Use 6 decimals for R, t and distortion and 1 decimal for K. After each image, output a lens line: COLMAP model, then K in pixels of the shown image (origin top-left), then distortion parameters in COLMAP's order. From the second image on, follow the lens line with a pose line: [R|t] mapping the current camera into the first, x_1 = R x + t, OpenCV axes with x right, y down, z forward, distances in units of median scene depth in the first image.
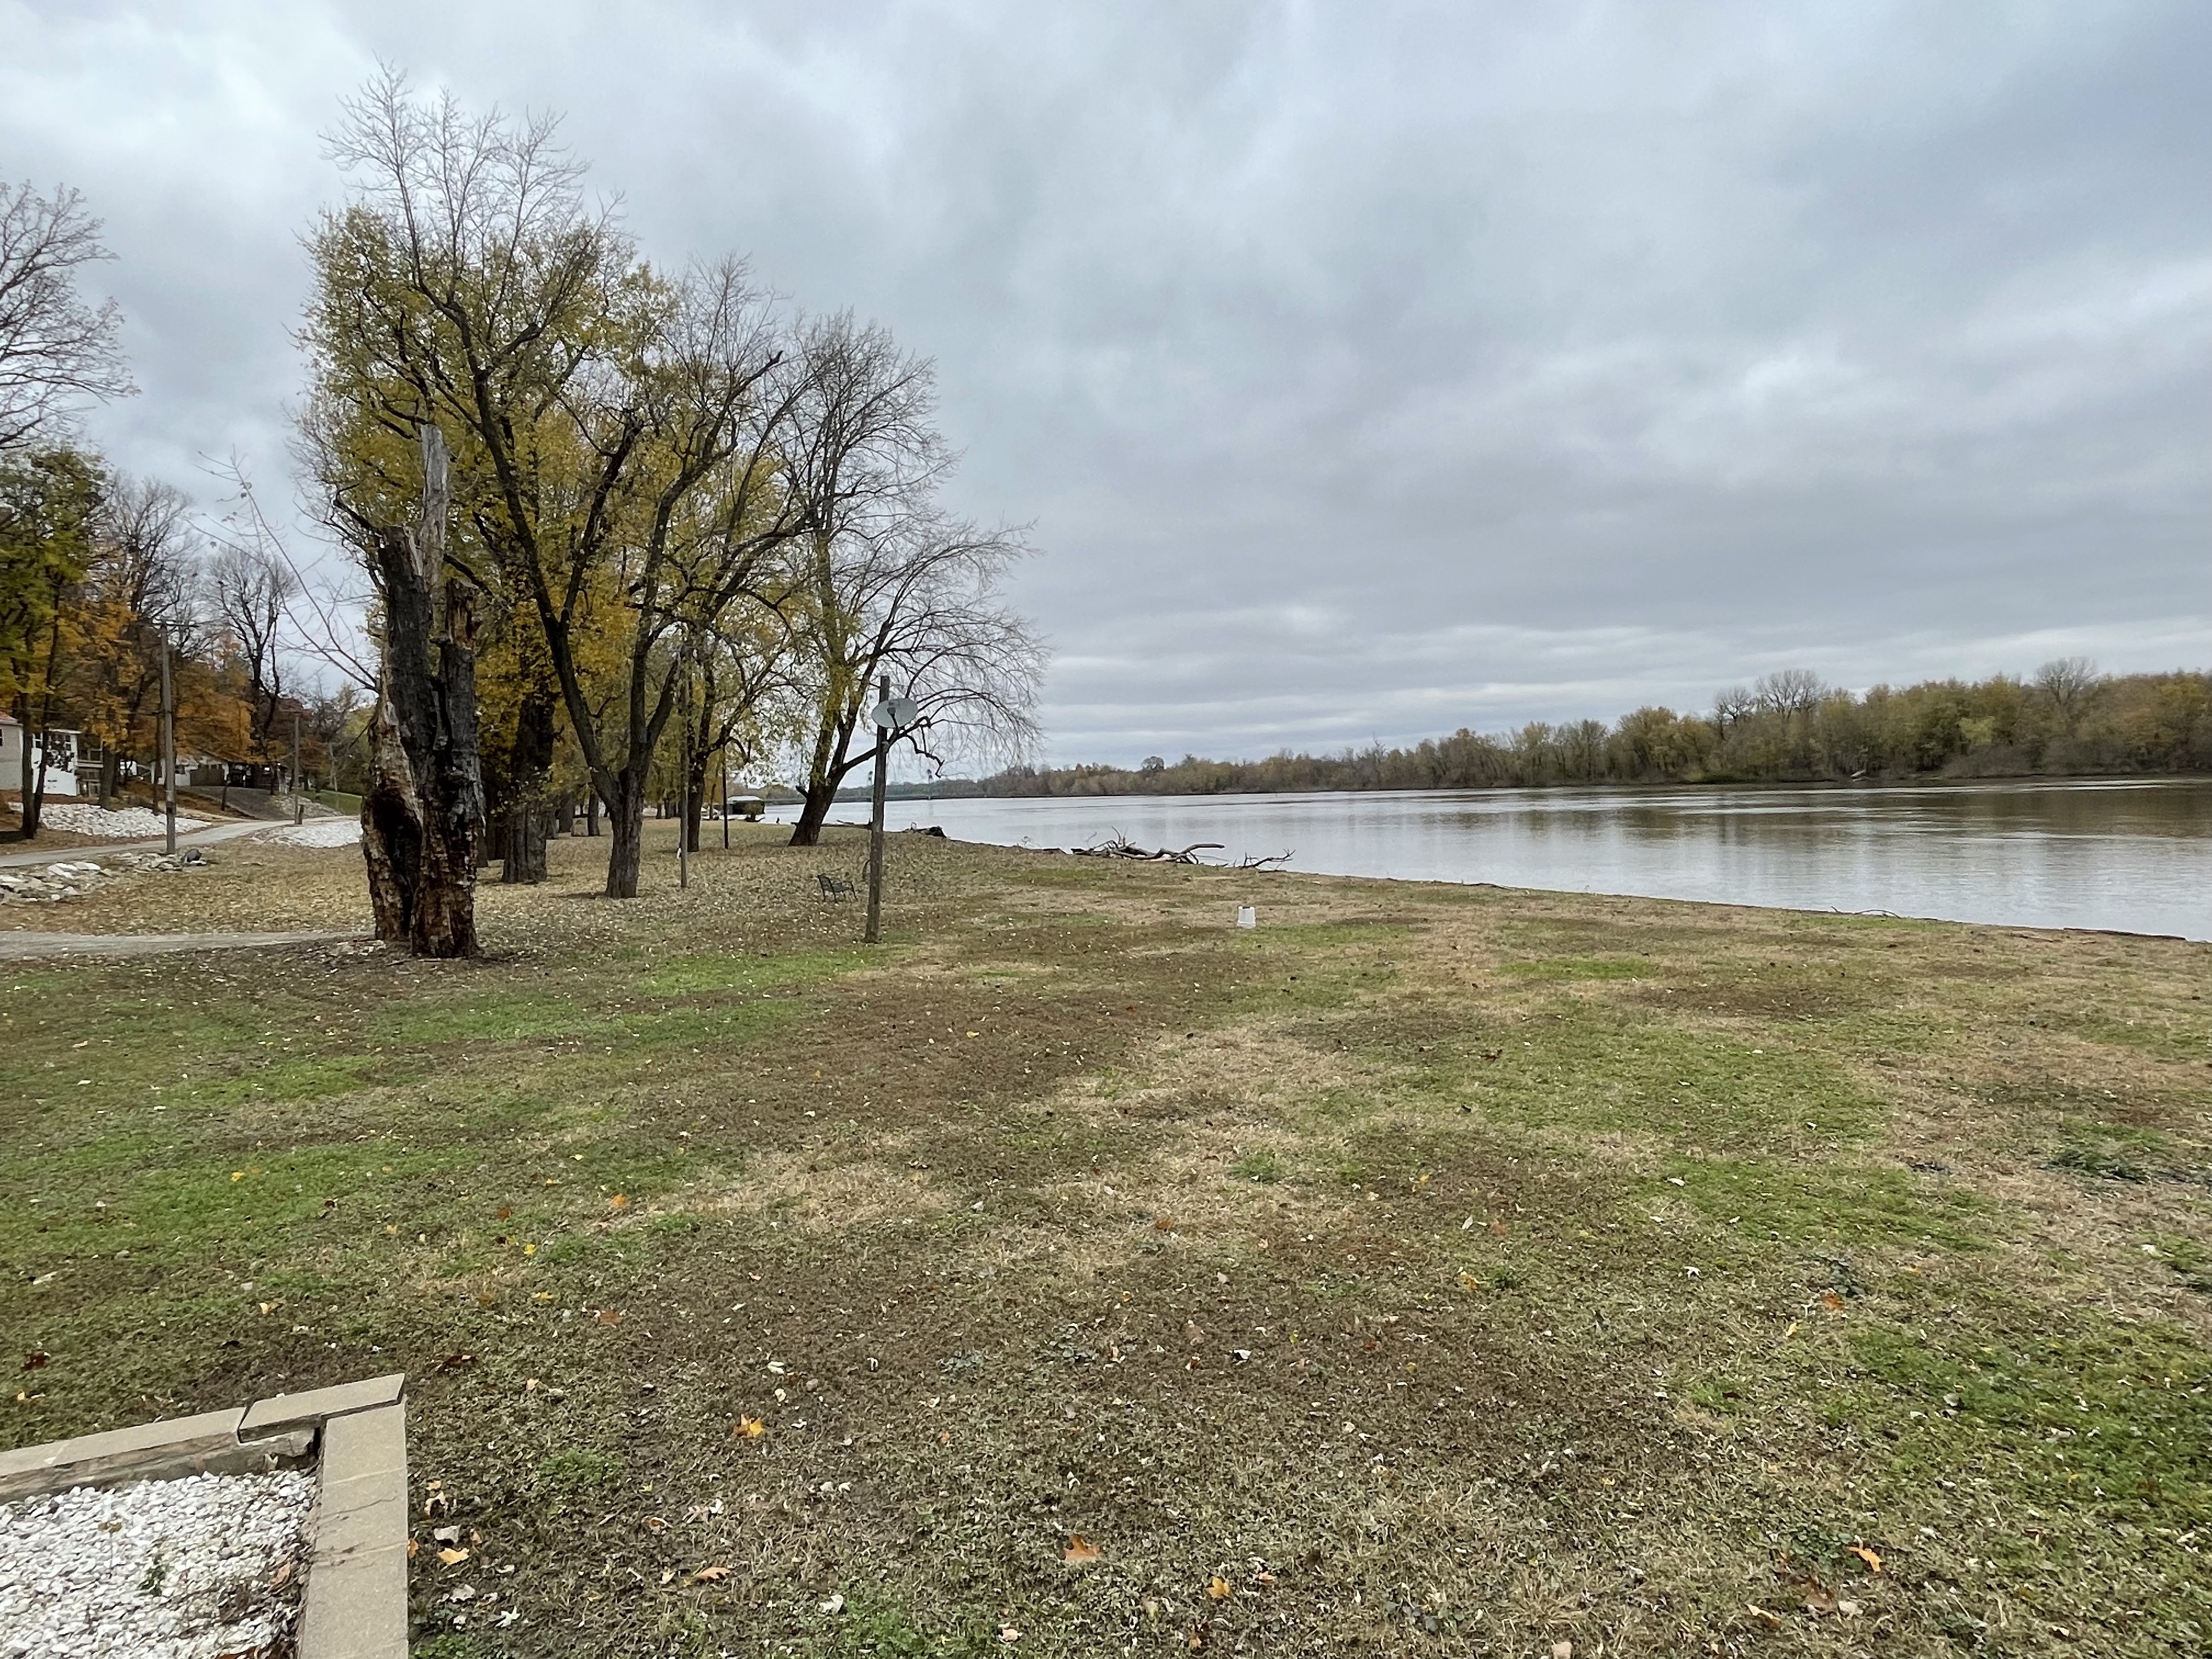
lens RADIAL K [[1266.9, 0, 1115.3], [0, 1266.9, 828.6], [0, 0, 1]] dist [-0.006823, 0.002475]
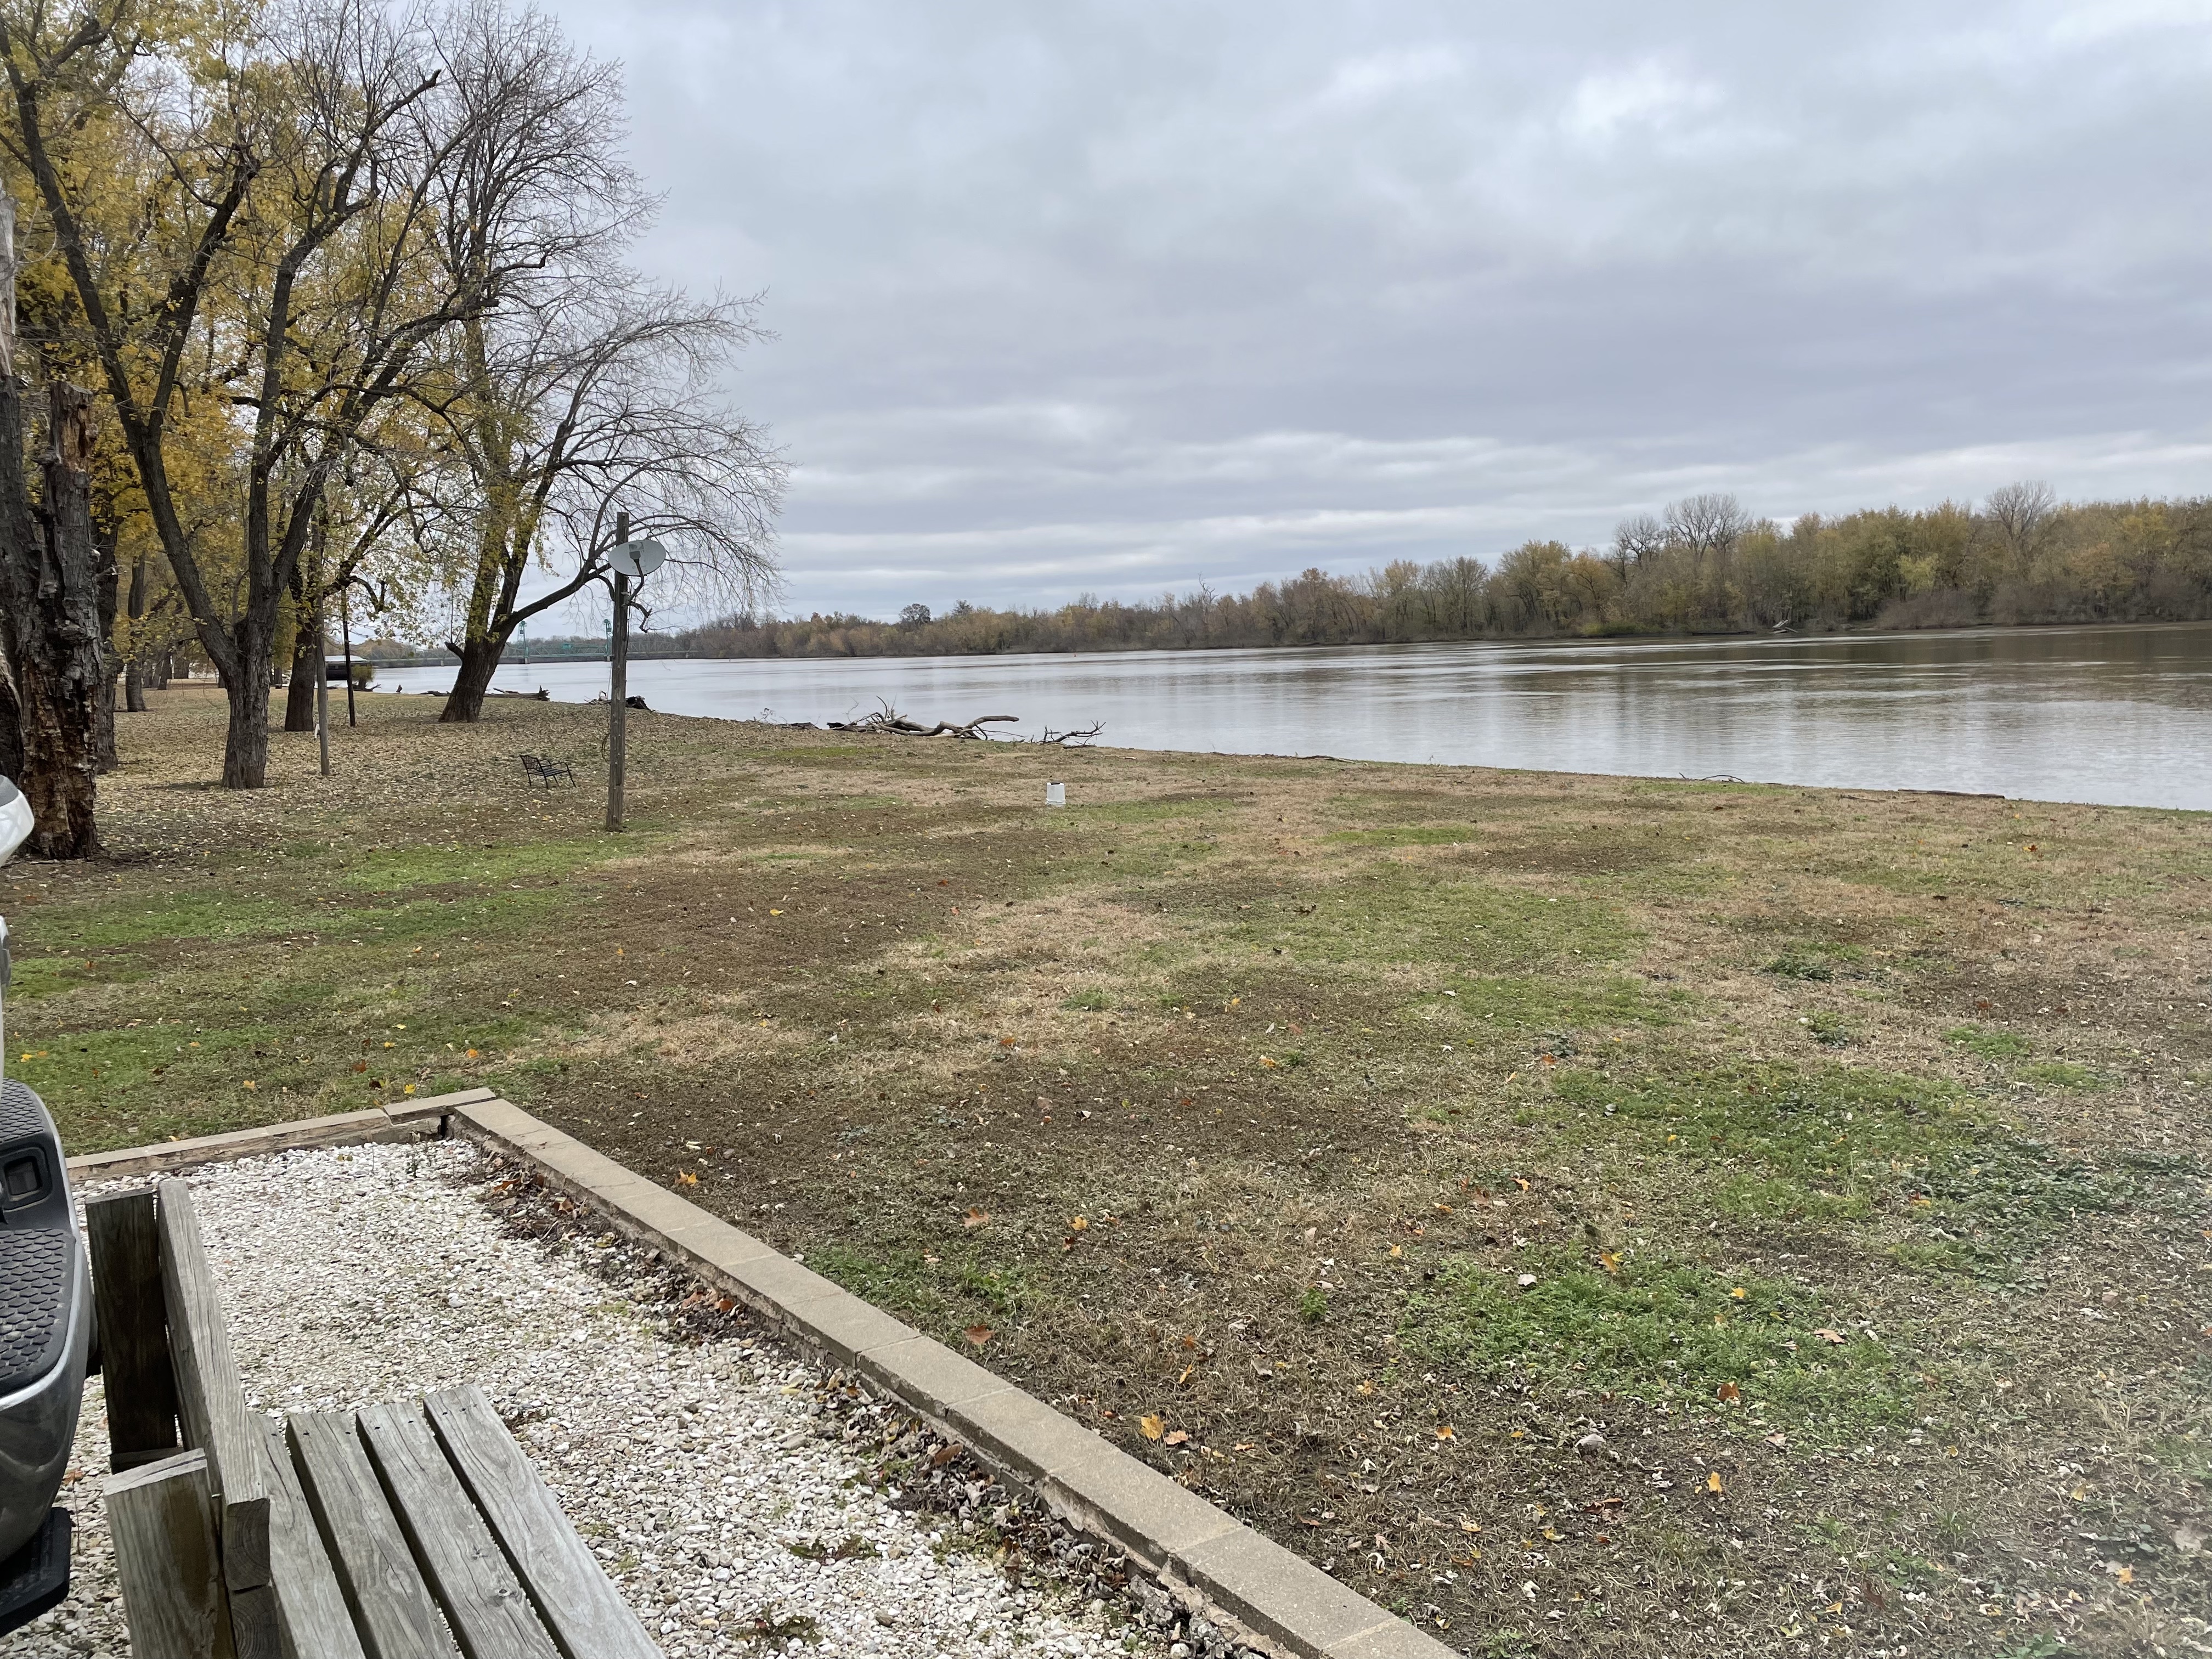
lens RADIAL K [[1656.9, 0, 1098.7], [0, 1656.9, 840.1], [0, 0, 1]] dist [0.092061, -0.109376]
pose [[0.990150, -0.018259, 0.138817, -0.029105], [0.006416, 0.996336, 0.085287, 0.003080], [-0.139865, -0.083556, 0.986639, -0.158497]]
